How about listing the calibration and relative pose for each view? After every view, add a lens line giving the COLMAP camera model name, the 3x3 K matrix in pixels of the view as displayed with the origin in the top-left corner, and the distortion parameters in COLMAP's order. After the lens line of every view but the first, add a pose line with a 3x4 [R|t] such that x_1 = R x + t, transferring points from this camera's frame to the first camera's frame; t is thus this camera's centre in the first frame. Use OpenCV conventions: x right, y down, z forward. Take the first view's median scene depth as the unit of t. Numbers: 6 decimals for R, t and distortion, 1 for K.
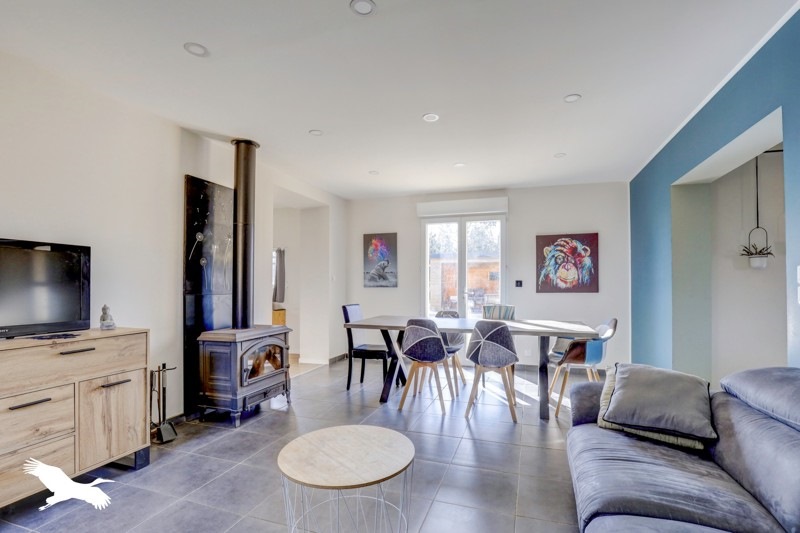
lens RADIAL K [[378.7, 0, 399.1], [0, 378.7, 278.1], [0, 0, 1]] dist [-0.000421, 0.000319]
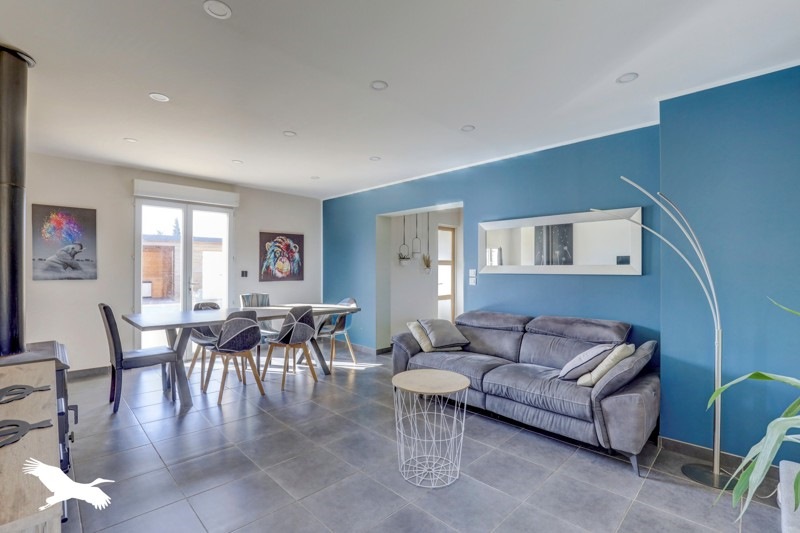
lens RADIAL K [[378.7, 0, 399.1], [0, 378.7, 278.1], [0, 0, 1]] dist [-0.000421, 0.000319]
pose [[0.455434, -0.019454, 0.890057, -0.475741], [-0.017147, 0.999384, 0.030617, -0.014987], [-0.890105, -0.029206, 0.454820, 0.102148]]
